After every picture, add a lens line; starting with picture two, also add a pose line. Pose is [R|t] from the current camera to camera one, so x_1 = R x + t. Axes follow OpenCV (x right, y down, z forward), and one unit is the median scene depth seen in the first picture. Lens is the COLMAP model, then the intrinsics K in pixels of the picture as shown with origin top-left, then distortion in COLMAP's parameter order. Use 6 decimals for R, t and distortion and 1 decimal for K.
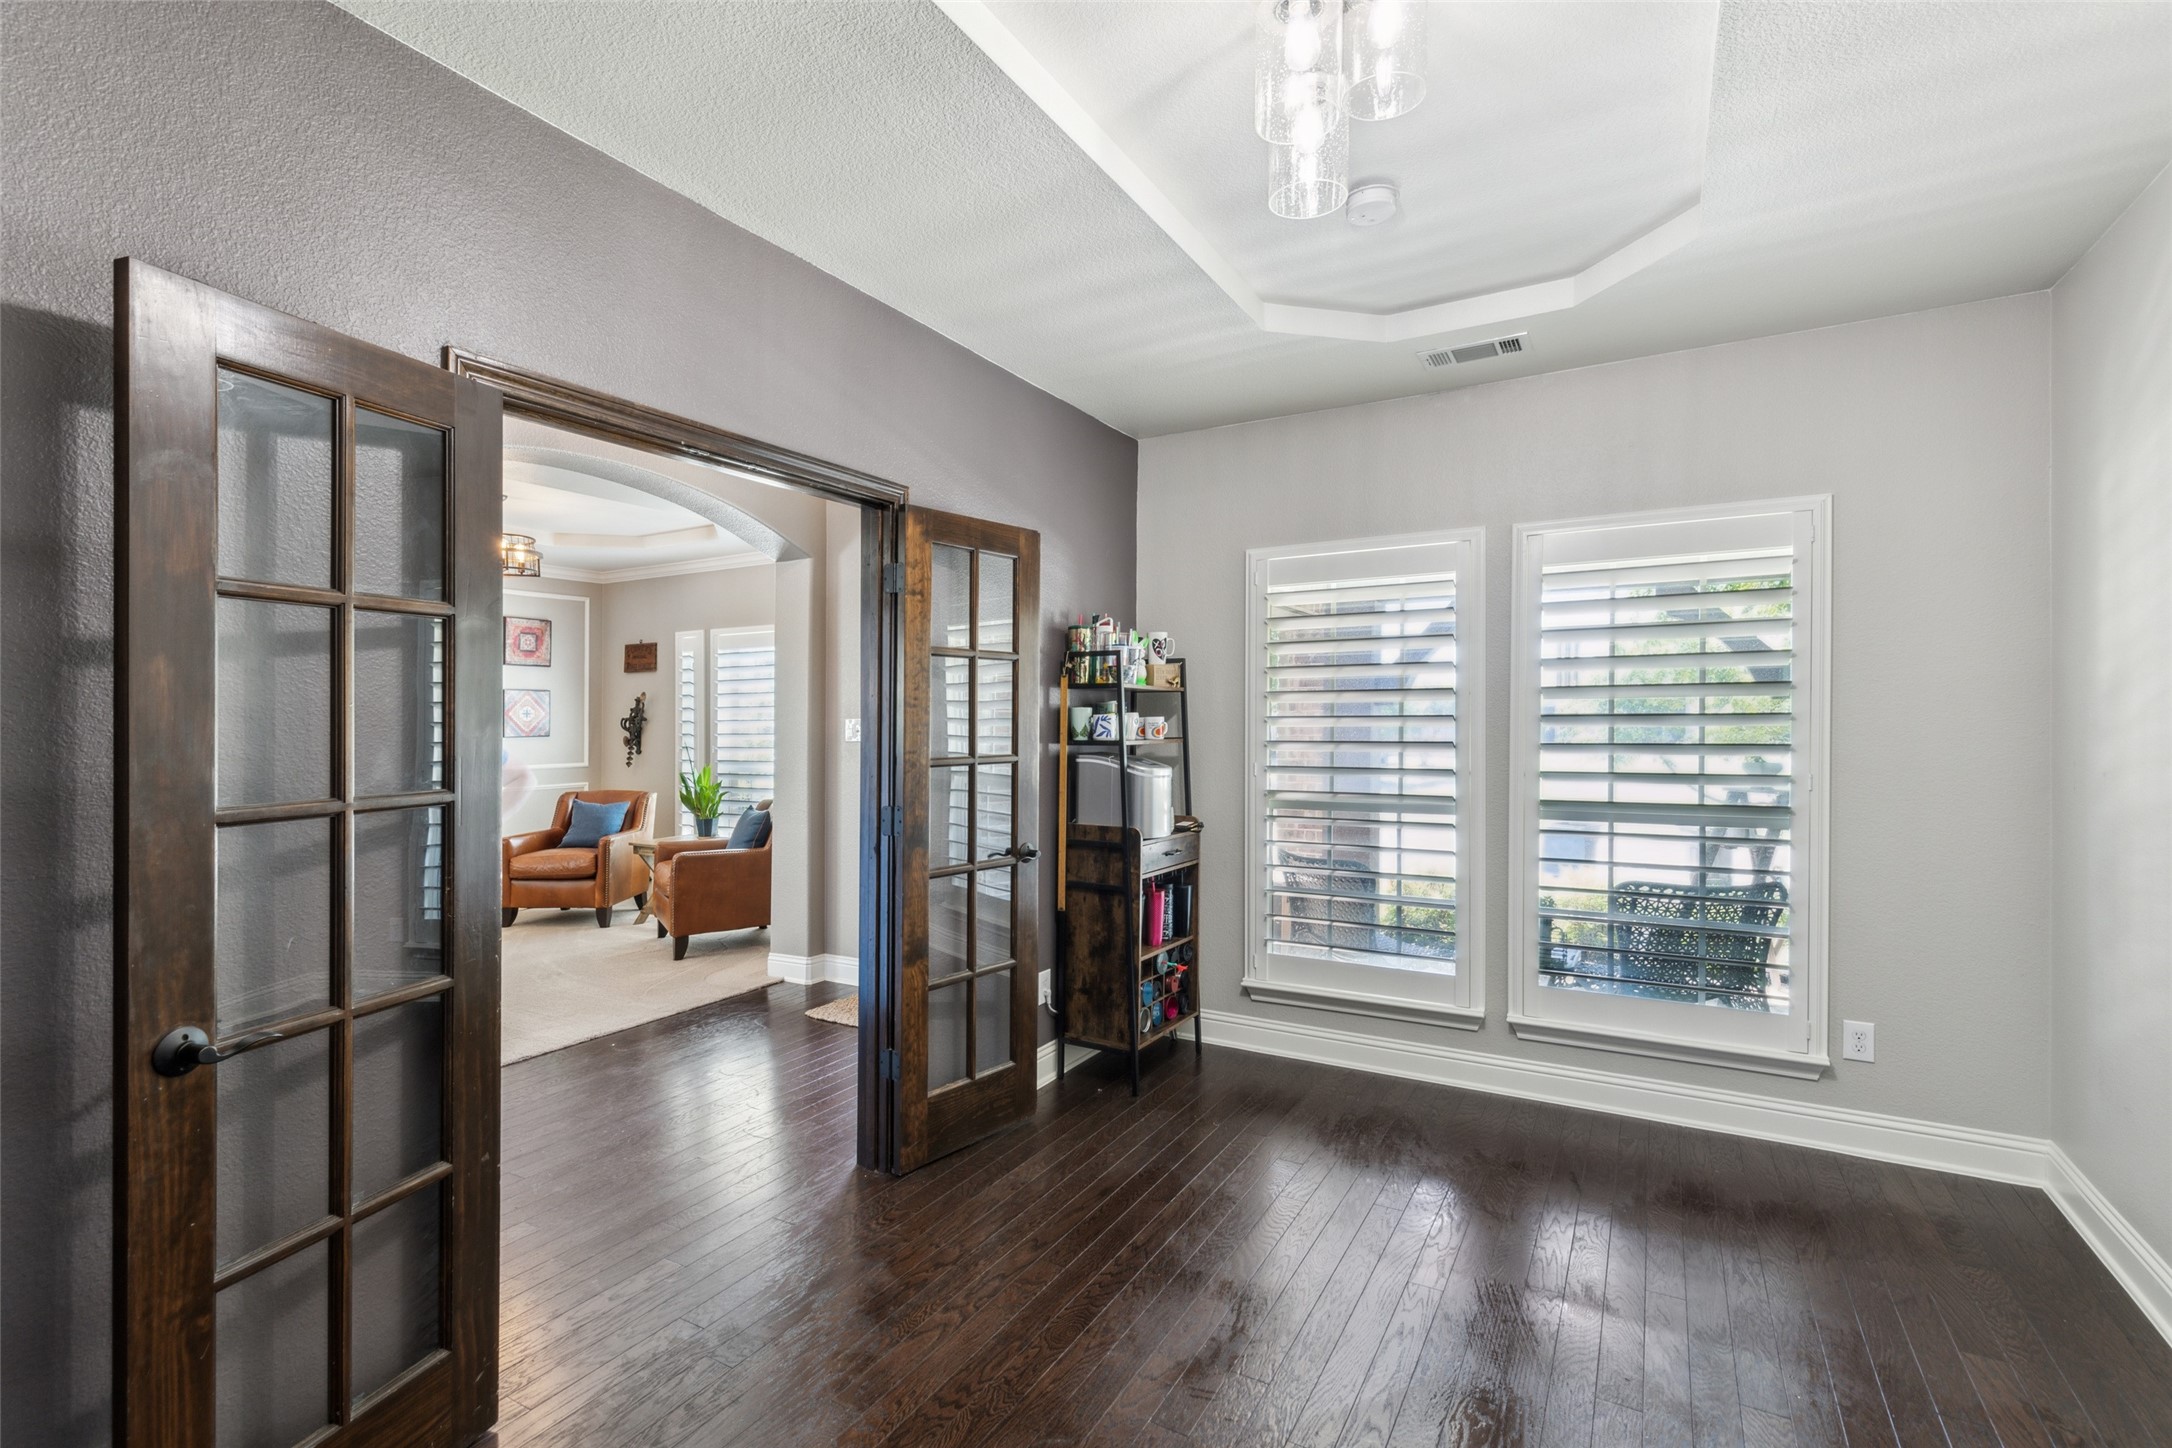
lens RADIAL K [[995.3, 0, 1088.5], [0, 995.3, 712.2], [0, 0, 1]] dist [0.007978, -0.001975]
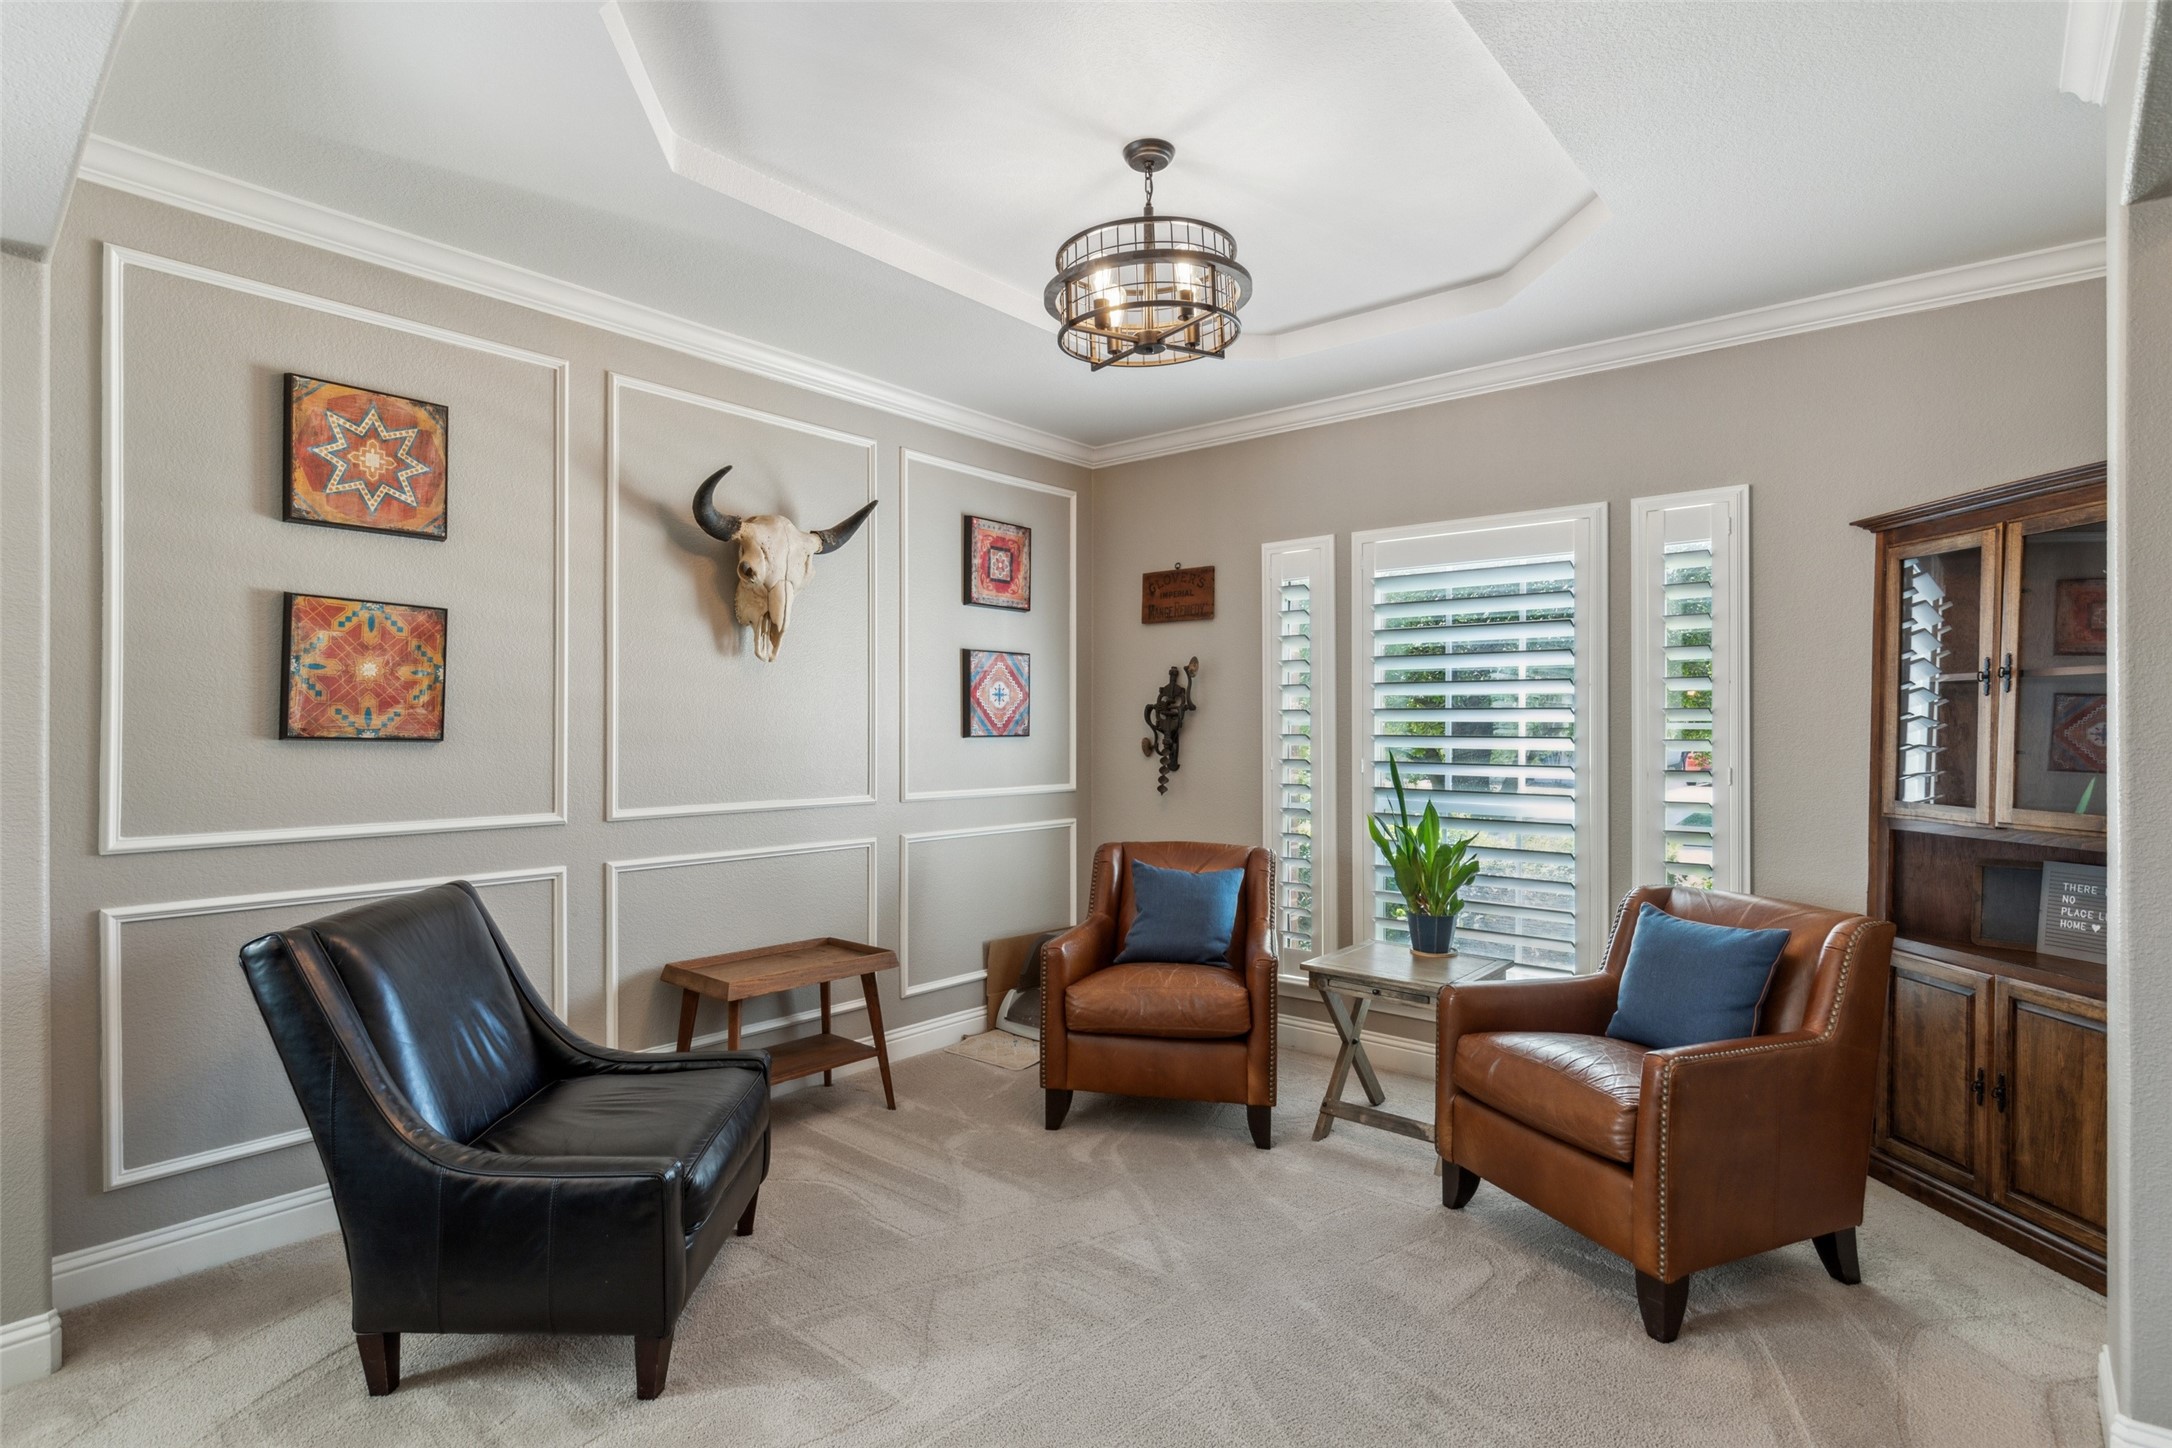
lens RADIAL K [[1105.9, 0, 1071.9], [0, 1105.9, 719.8], [0, 0, 1]] dist [-0.001734, -0.001534]
pose [[0.982957, 0.009653, -0.183584, -0.397874], [-0.009112, 0.999951, 0.003793, 0.012206], [0.183611, -0.002055, 0.982997, 0.394612]]
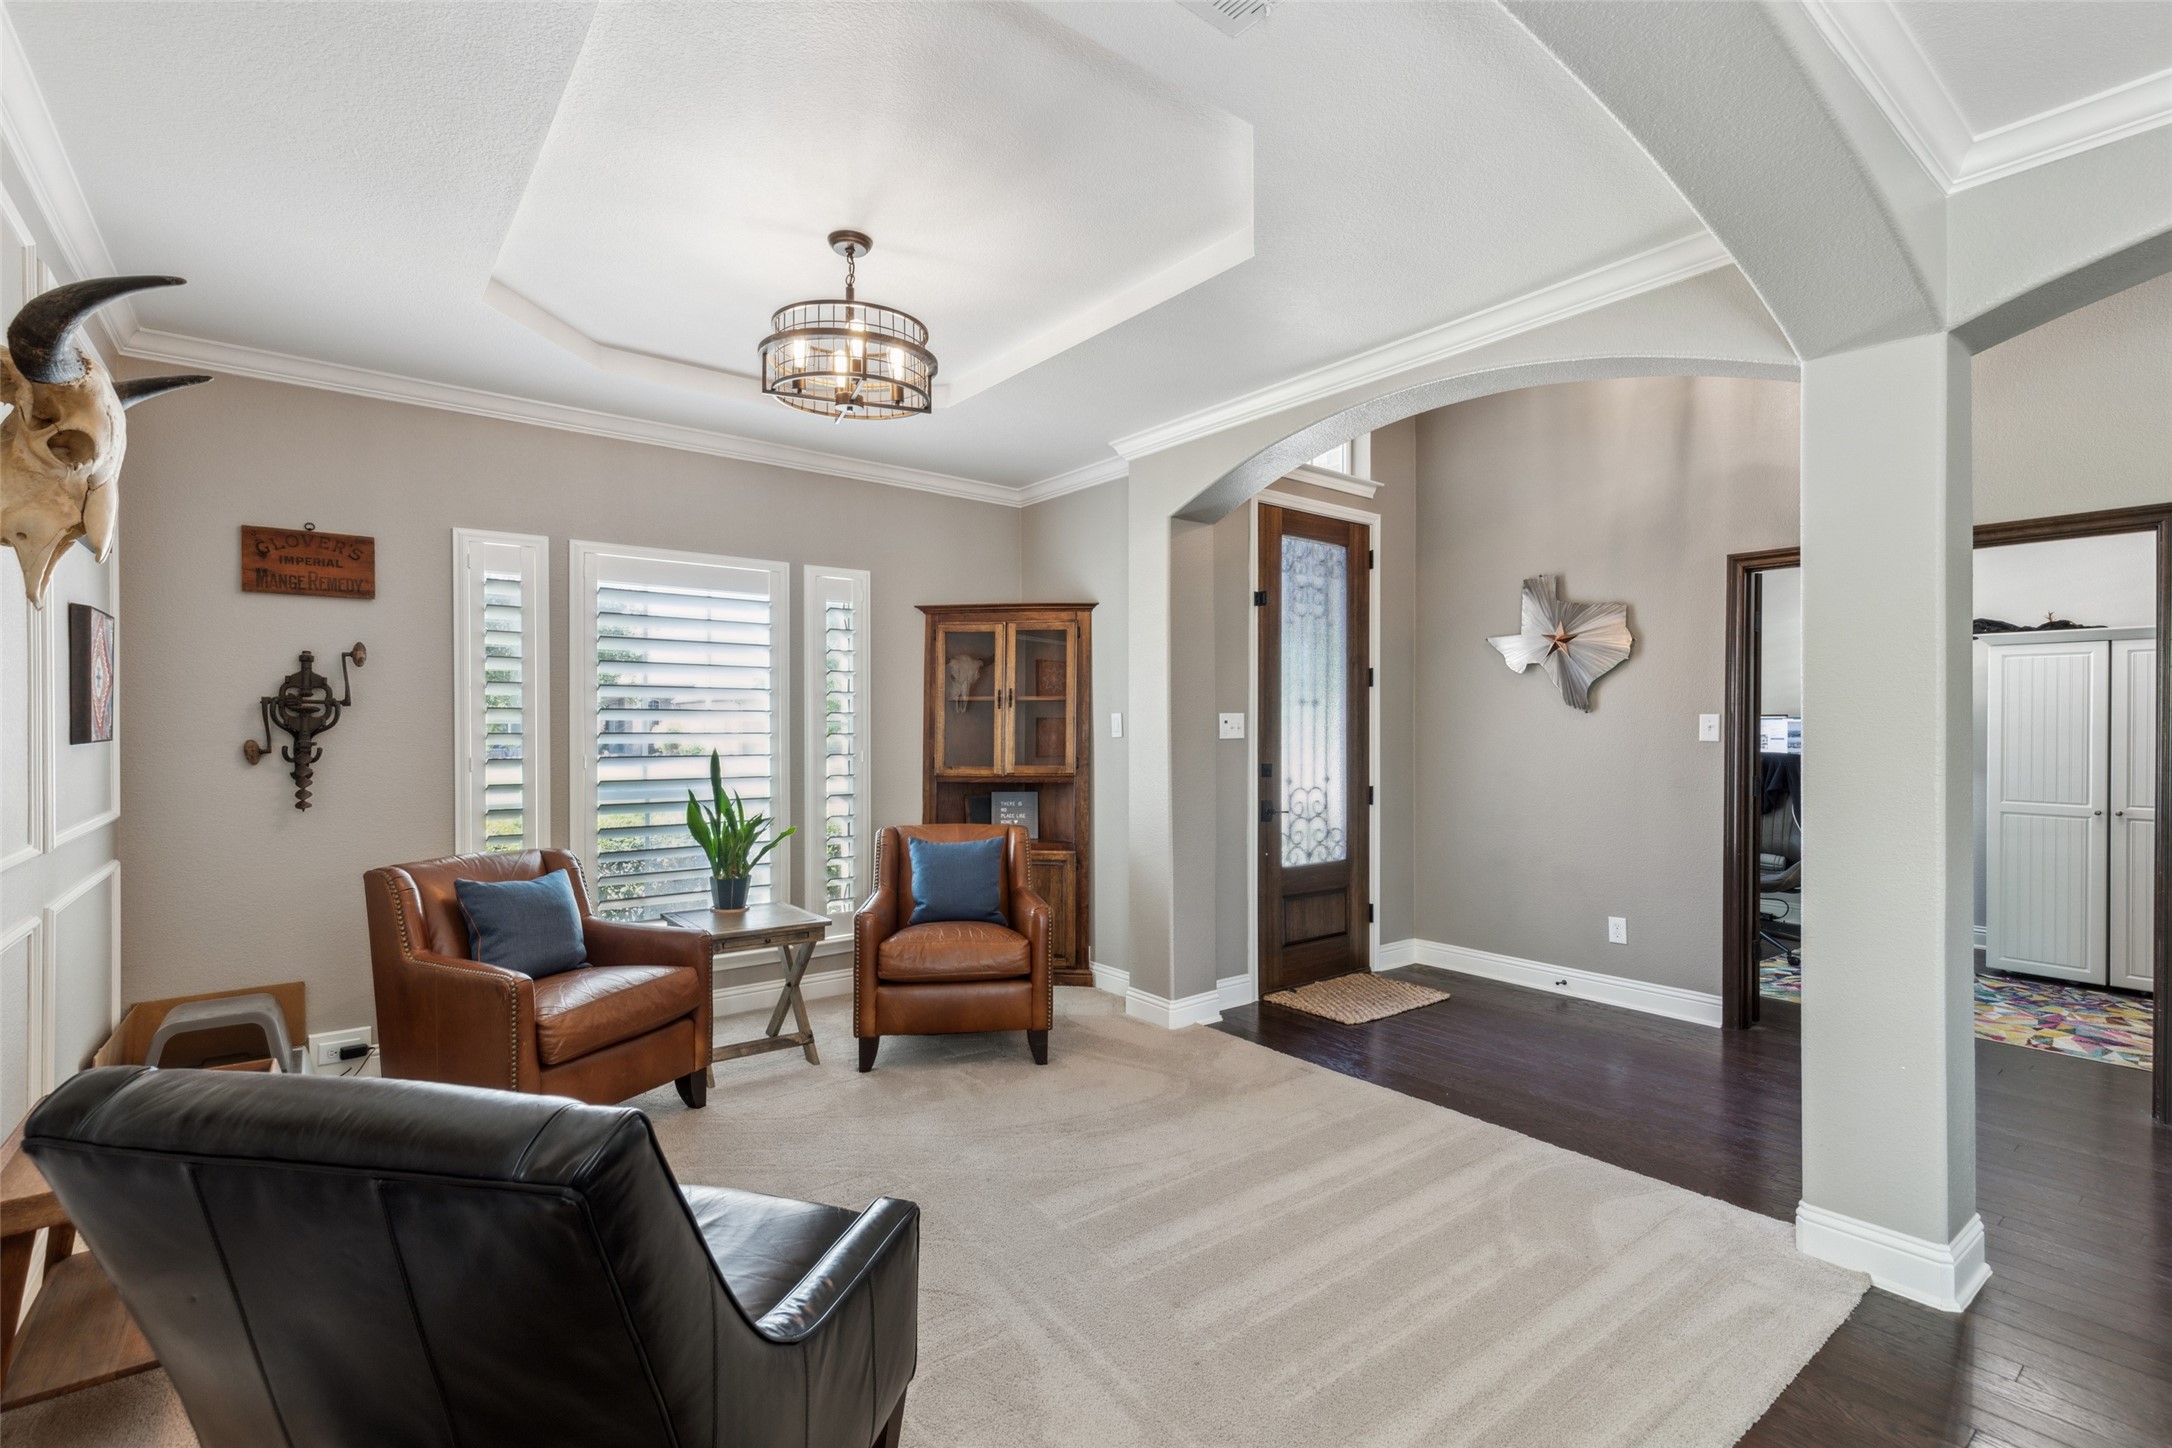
lens RADIAL K [[995.3, 0, 1084.0], [0, 995.3, 732.9], [0, 0, 1]] dist [0.007978, -0.001975]
pose [[0.376664, 0.004196, 0.926340, -0.737223], [-0.010909, 0.999940, -0.000094, 0.017418], [-0.926286, -0.010070, 0.376687, 0.515631]]
